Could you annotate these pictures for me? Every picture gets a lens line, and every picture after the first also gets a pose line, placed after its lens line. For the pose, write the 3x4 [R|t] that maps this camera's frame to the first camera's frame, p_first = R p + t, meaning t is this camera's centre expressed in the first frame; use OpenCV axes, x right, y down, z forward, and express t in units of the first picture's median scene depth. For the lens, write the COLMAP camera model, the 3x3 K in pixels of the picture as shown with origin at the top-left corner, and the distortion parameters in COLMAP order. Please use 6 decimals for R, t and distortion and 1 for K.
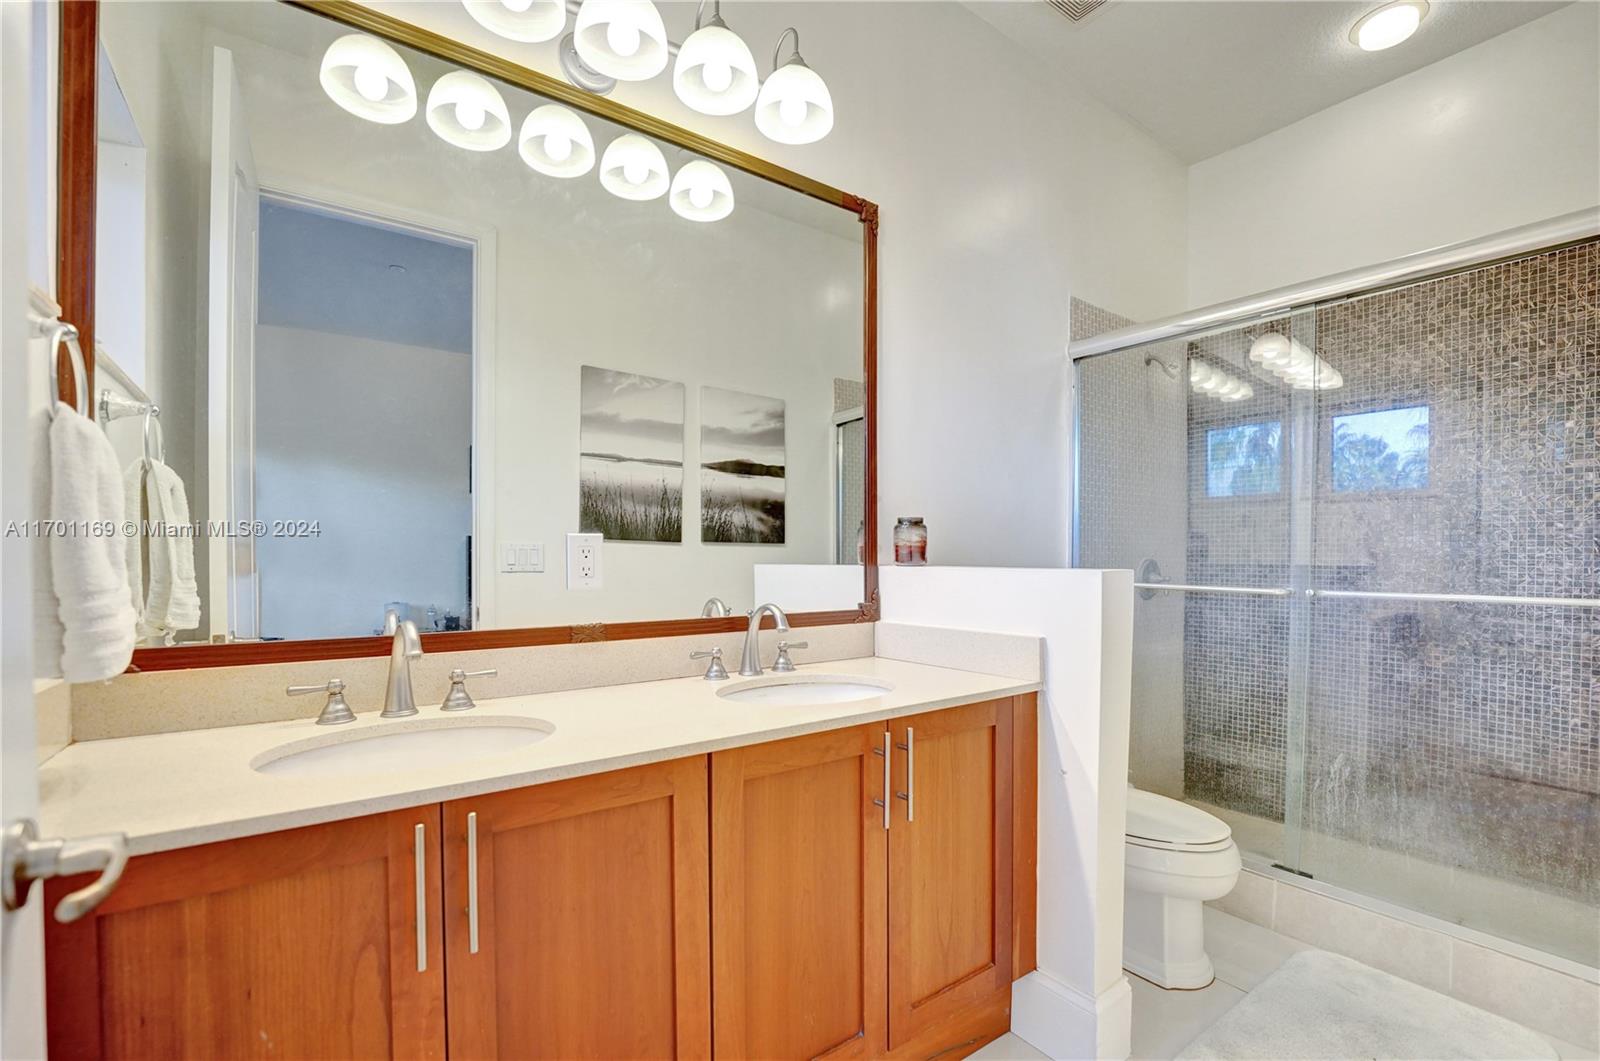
lens RADIAL K [[660.4, 0, 820.8], [0, 660.4, 566.4], [0, 0, 1]] dist [-0.026720, 0.003675]
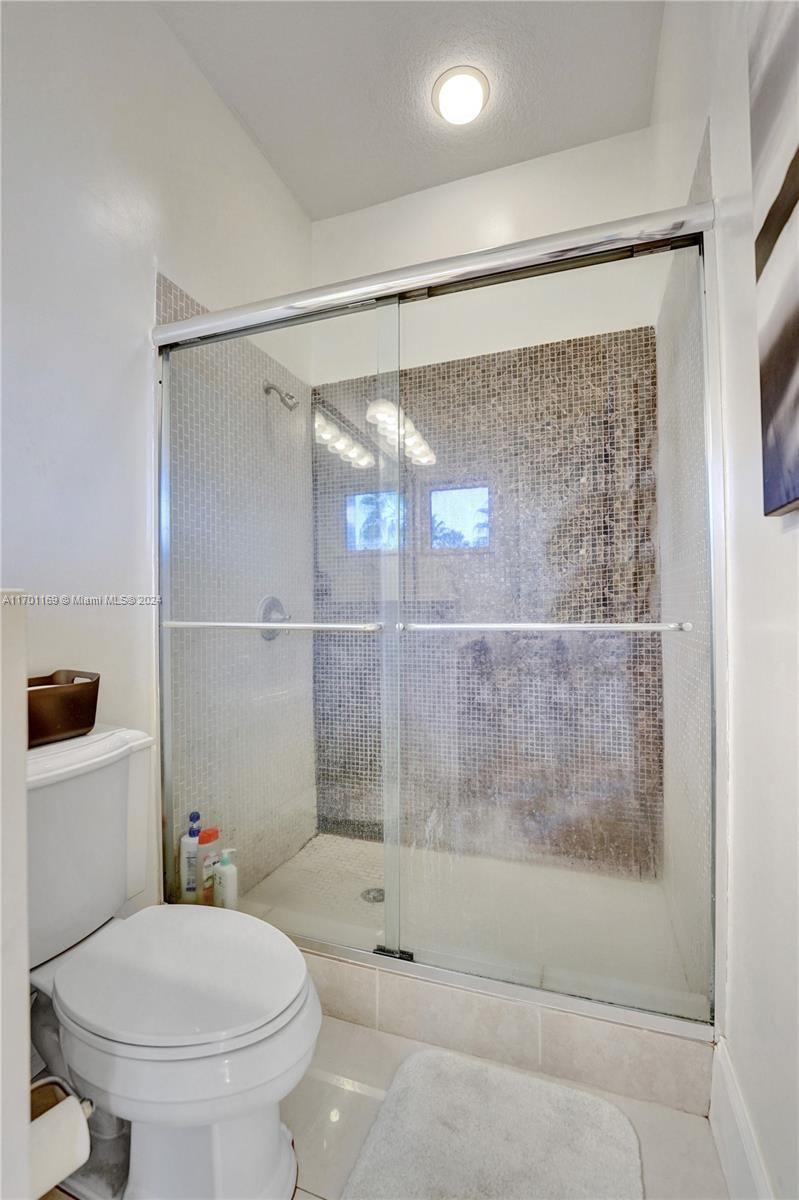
lens RADIAL K [[494.4, 0, 399.0], [0, 494.4, 603.5], [0, 0, 1]] dist [-0.020501, 0.001271]
pose [[0.832949, -0.011333, 0.553234, 0.316163], [0.023324, 0.999621, -0.014639, 0.015593], [-0.552859, 0.025098, 0.832897, 0.370751]]
